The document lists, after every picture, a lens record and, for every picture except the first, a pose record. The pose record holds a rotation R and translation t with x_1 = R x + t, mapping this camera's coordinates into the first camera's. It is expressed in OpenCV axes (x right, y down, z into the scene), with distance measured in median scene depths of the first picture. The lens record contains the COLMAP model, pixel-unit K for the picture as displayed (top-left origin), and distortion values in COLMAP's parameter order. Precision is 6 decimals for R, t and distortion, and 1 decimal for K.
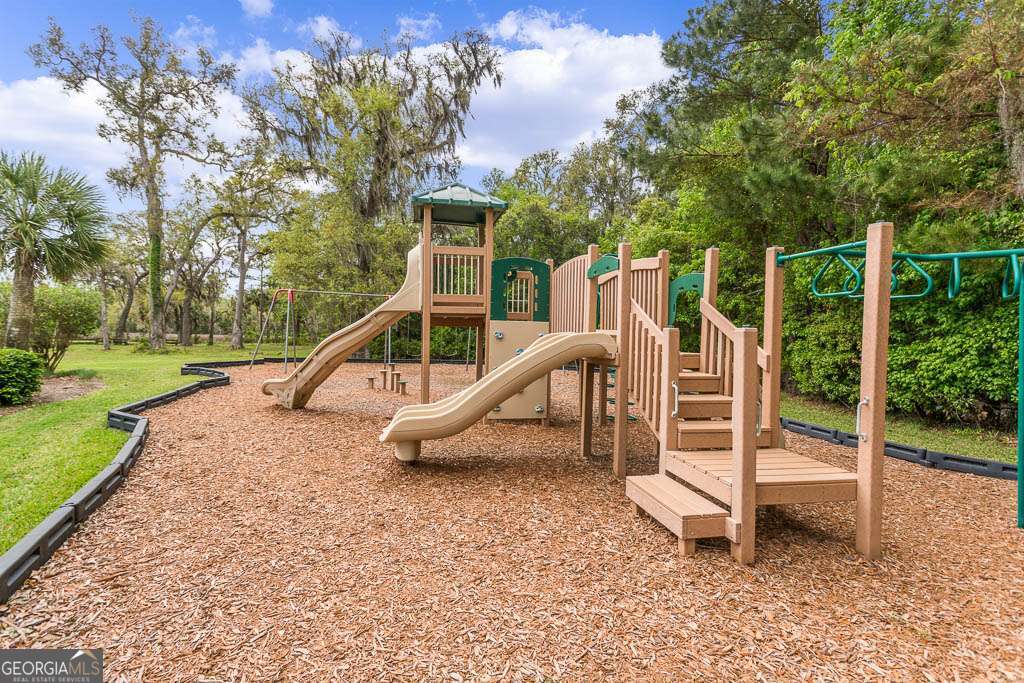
lens RADIAL K [[477.5, 0, 513.5], [0, 477.5, 340.2], [0, 0, 1]] dist [0.005495, 0.000078]
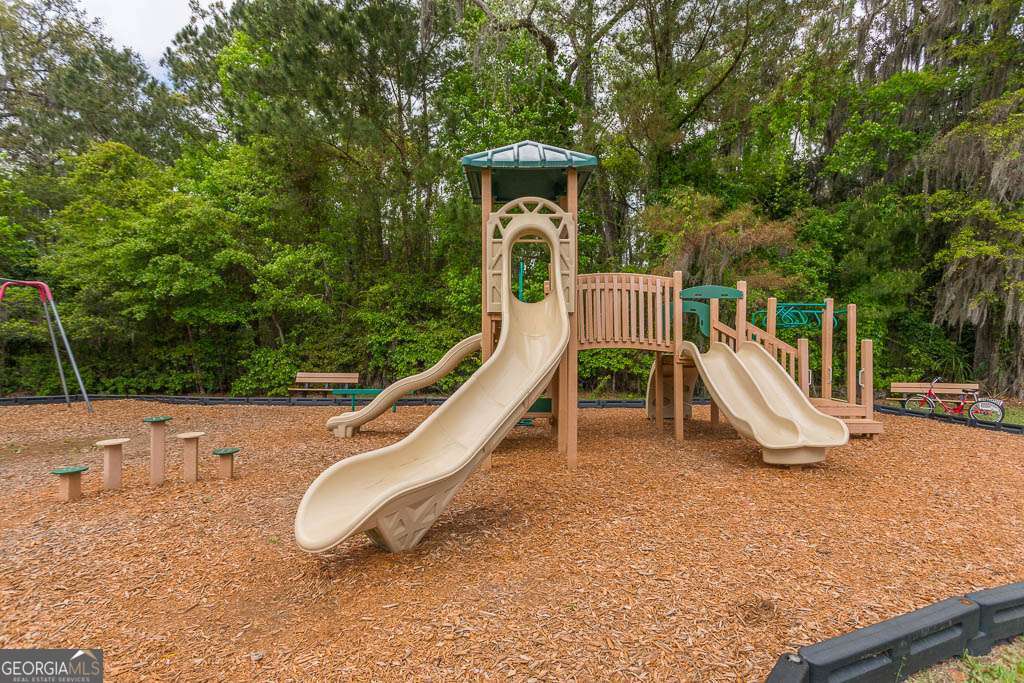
lens RADIAL K [[477.5, 0, 513.5], [0, 477.5, 340.2], [0, 0, 1]] dist [0.005495, 0.000078]
pose [[0.189452, -0.012515, 0.981810, -0.162287], [0.014659, 0.999843, 0.009916, -0.004981], [-0.981781, 0.012514, 0.189606, 0.165878]]
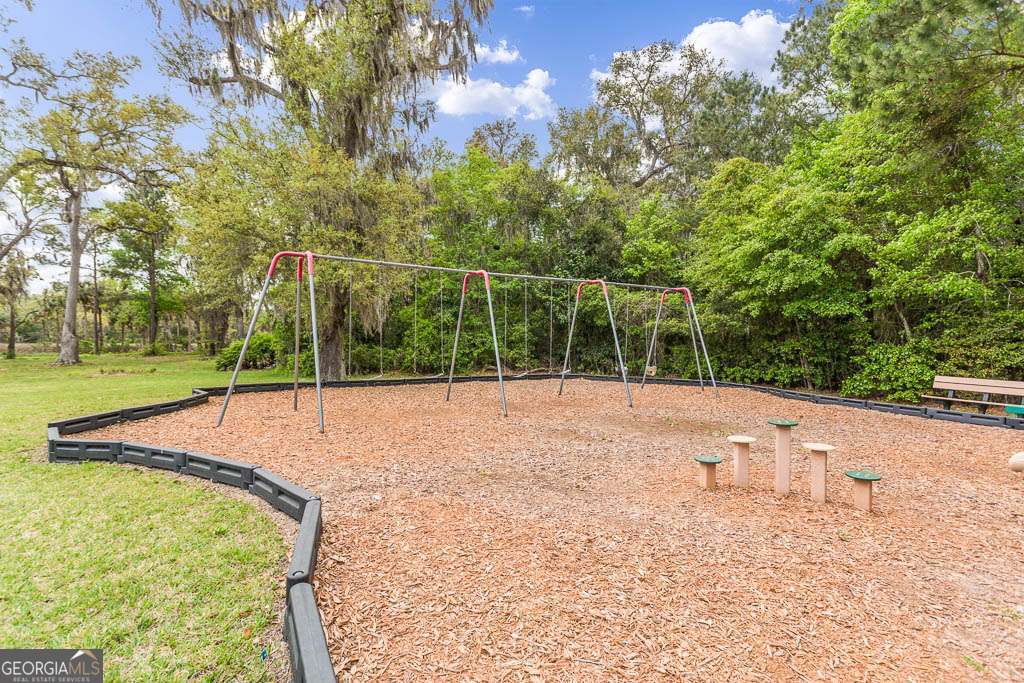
lens RADIAL K [[477.5, 0, 513.5], [0, 477.5, 340.2], [0, 0, 1]] dist [0.005495, 0.000078]
pose [[0.966448, -0.020204, 0.256068, -0.149321], [0.020324, 0.999791, 0.002177, -0.005553], [-0.256058, 0.003100, 0.966656, 0.185409]]
